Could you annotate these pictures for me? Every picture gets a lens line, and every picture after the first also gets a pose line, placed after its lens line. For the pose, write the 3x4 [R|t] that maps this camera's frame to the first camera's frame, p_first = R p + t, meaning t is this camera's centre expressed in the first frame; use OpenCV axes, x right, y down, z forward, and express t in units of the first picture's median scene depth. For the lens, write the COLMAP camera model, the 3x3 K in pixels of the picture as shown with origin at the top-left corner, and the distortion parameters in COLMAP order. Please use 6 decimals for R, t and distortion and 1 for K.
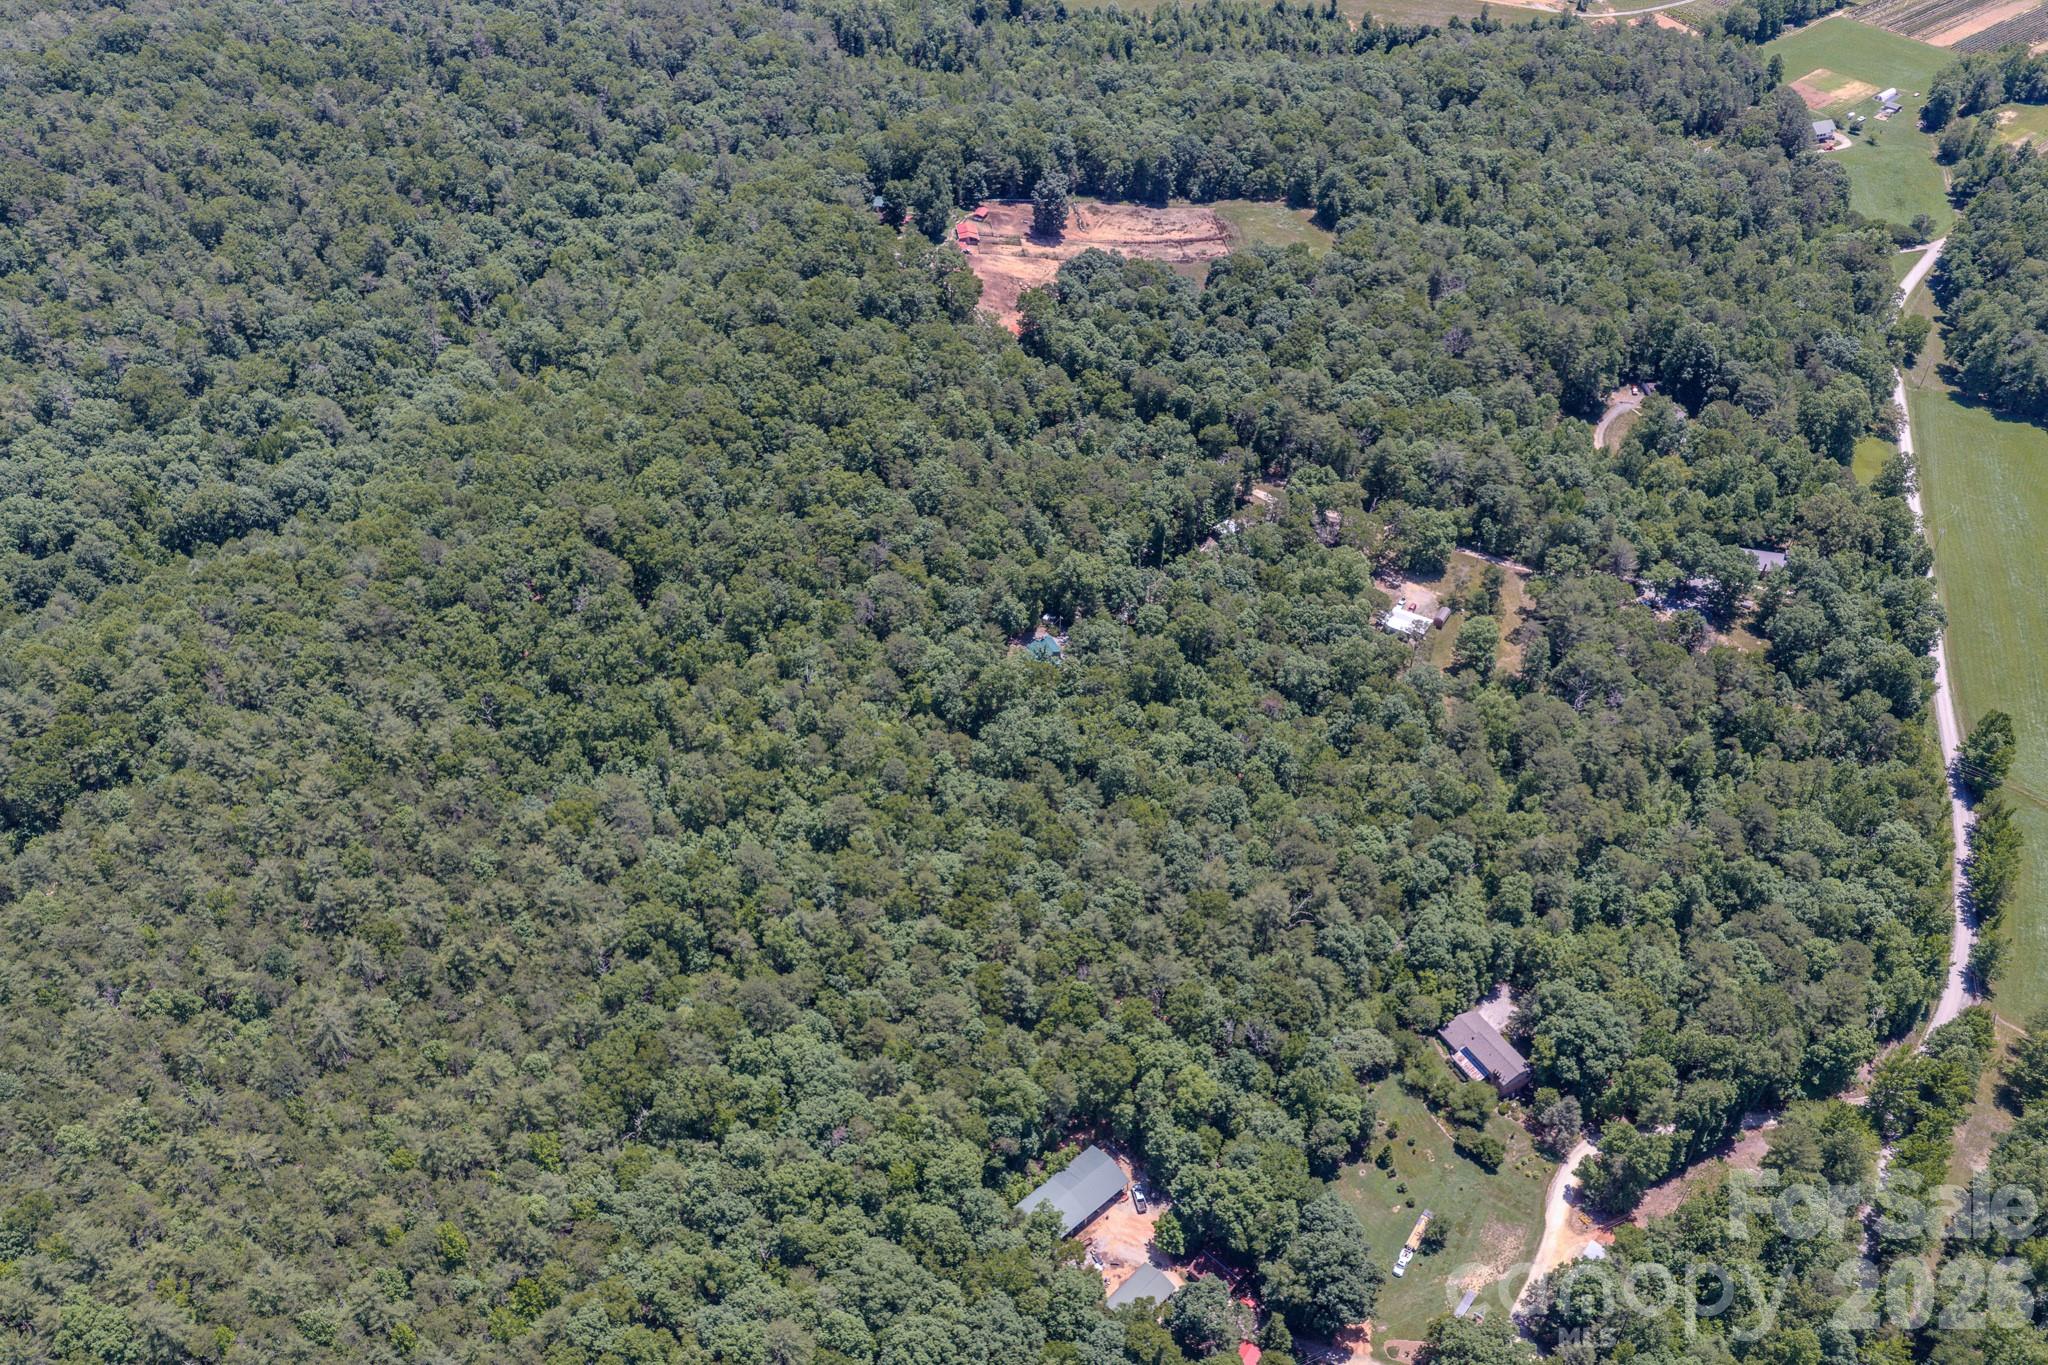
lens RADIAL K [[1730.5, 0, 1019.5], [0, 1730.5, 662.0], [0, 0, 1]] dist [0.012362, -0.004850]
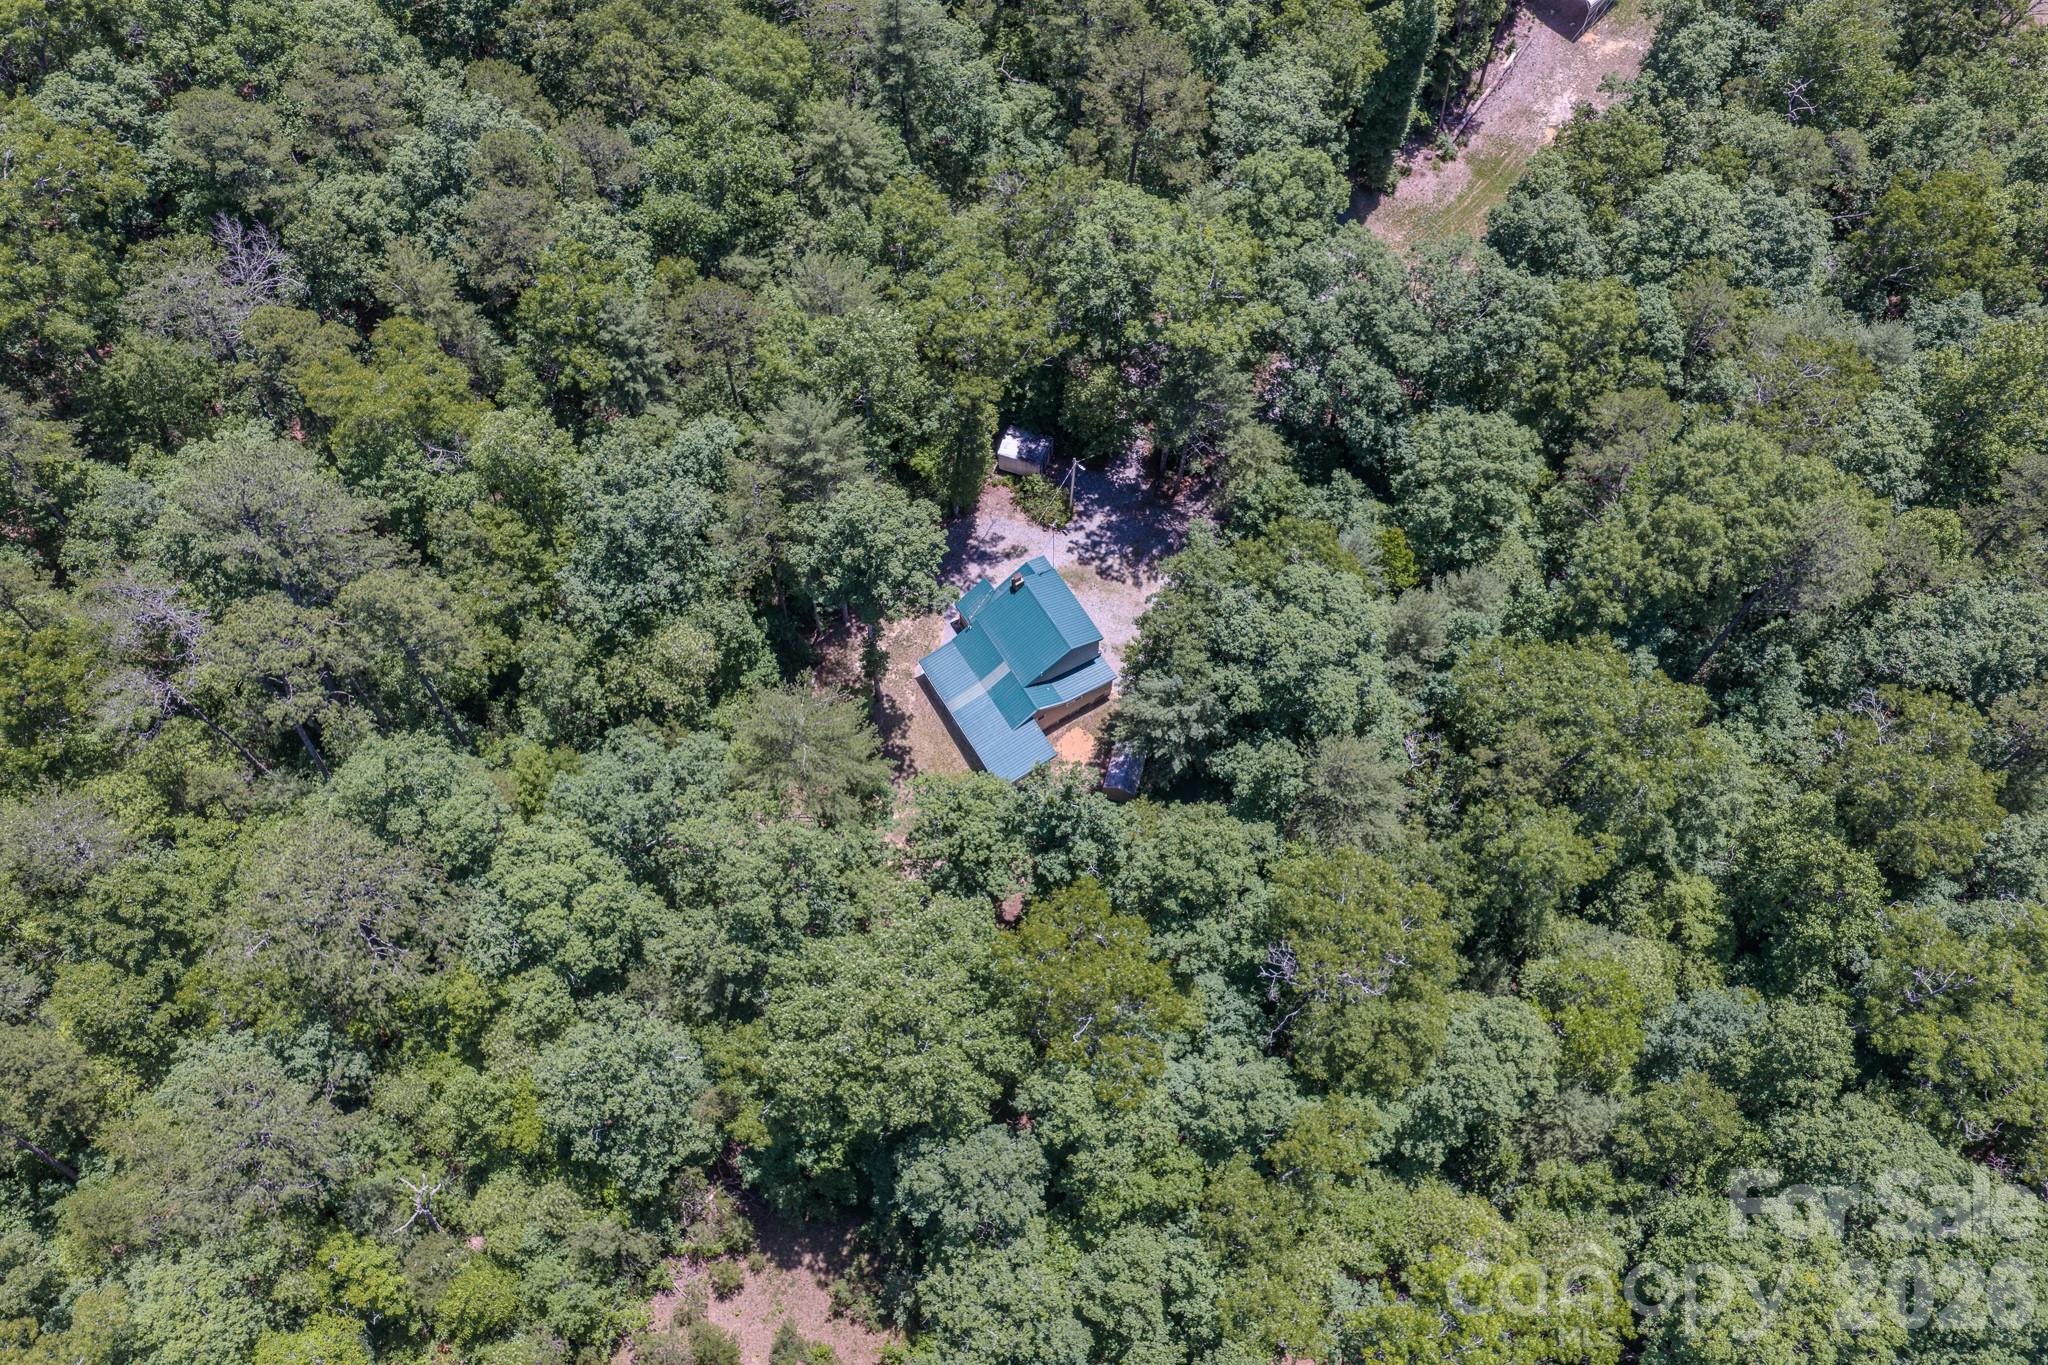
lens RADIAL K [[1730.5, 0, 1019.5], [0, 1730.5, 662.0], [0, 0, 1]] dist [0.012362, -0.004850]
pose [[0.991998, -0.116116, 0.049575, 0.000390], [0.090265, 0.926796, 0.364556, -0.089726], [-0.088276, -0.357164, 0.929861, 0.760339]]
